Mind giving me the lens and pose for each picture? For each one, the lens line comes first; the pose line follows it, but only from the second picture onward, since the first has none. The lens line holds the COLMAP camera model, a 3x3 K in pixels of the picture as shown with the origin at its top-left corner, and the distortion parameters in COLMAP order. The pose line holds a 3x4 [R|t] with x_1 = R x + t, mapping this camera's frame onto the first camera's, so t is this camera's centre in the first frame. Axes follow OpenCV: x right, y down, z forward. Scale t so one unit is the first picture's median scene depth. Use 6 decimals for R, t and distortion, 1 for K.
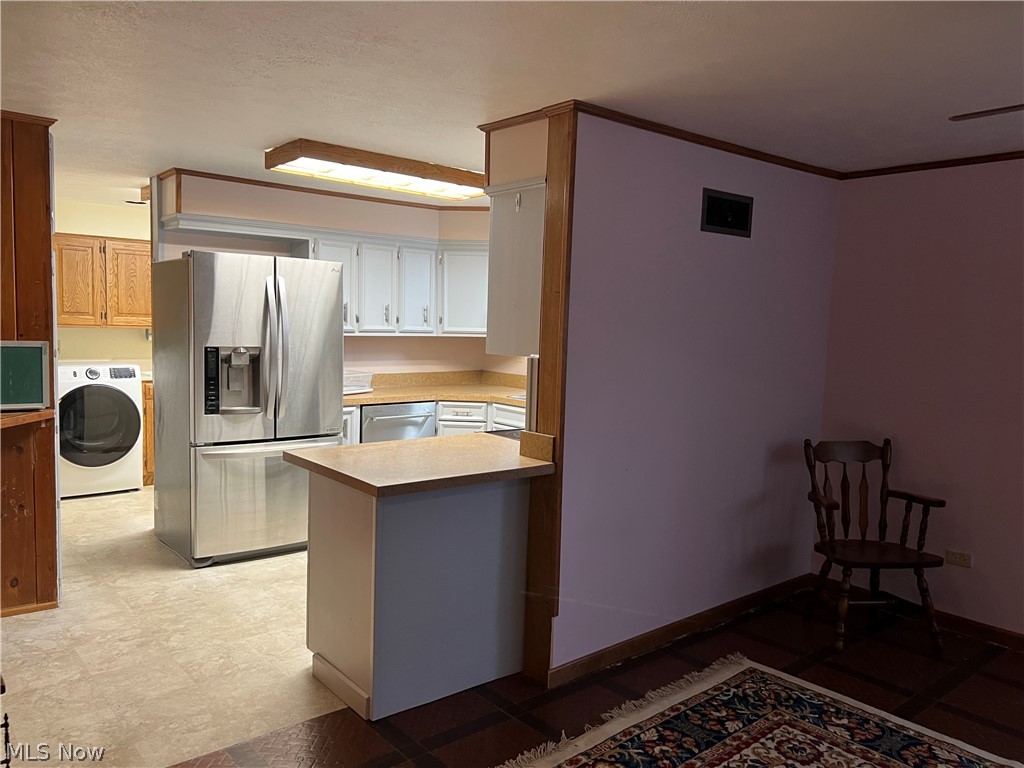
lens RADIAL K [[775.2, 0, 509.1], [0, 775.2, 389.3], [0, 0, 1]] dist [0.059604, -0.060942]
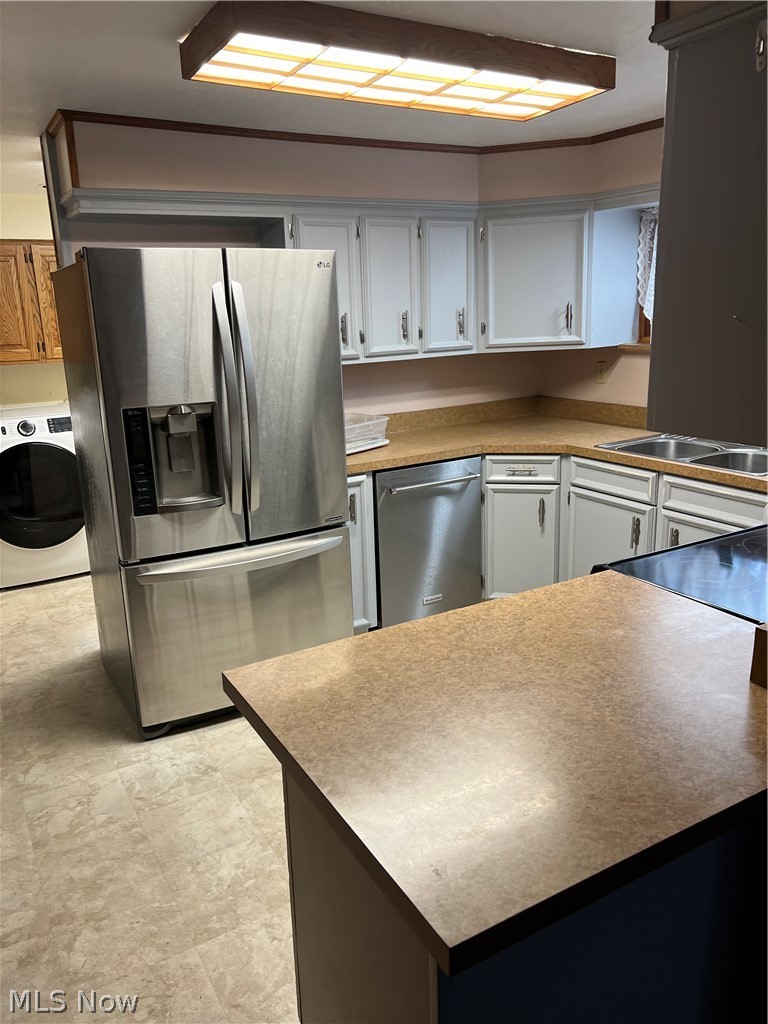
lens RADIAL K [[771.6, 0, 370.3], [0, 771.6, 505.2], [0, 0, 1]] dist [0.058246, -0.056433]
pose [[0.981982, -0.015907, -0.188305, -0.092778], [0.045811, 0.986766, 0.155542, -0.072861], [0.183339, -0.161366, 0.969715, 0.473944]]
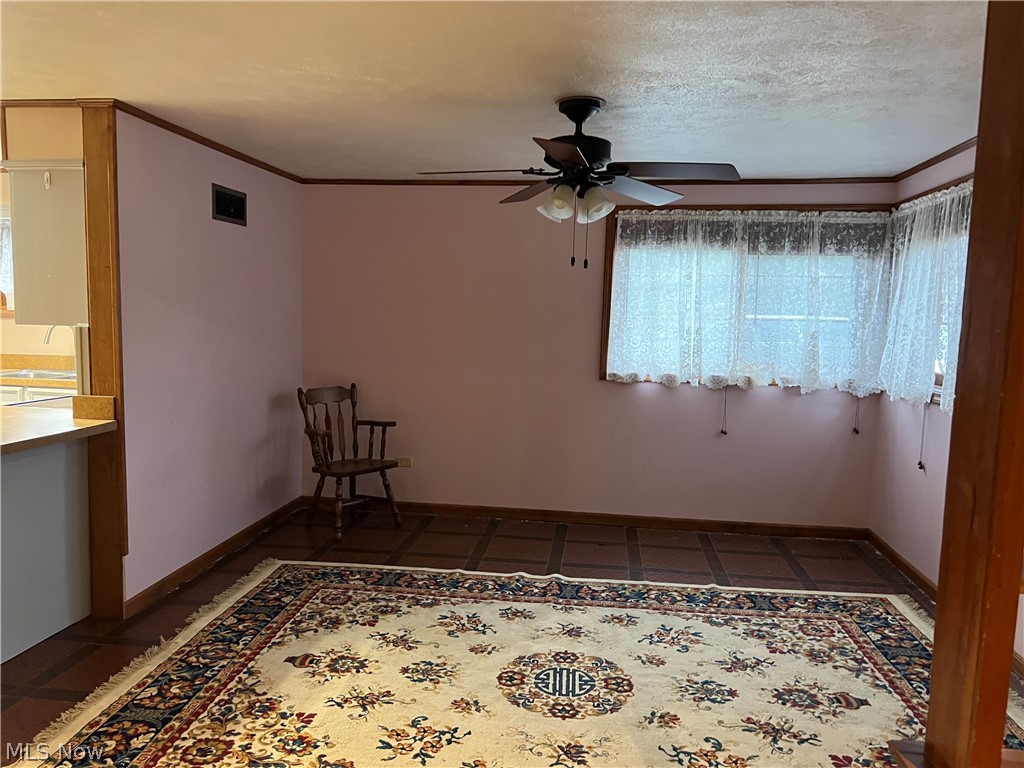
lens RADIAL K [[775.2, 0, 509.1], [0, 775.2, 389.3], [0, 0, 1]] dist [0.059604, -0.060942]
pose [[0.737988, -0.079710, 0.670090, -0.223597], [0.059407, 0.996818, 0.053150, 0.018817], [-0.672194, 0.000584, 0.740375, -0.178613]]
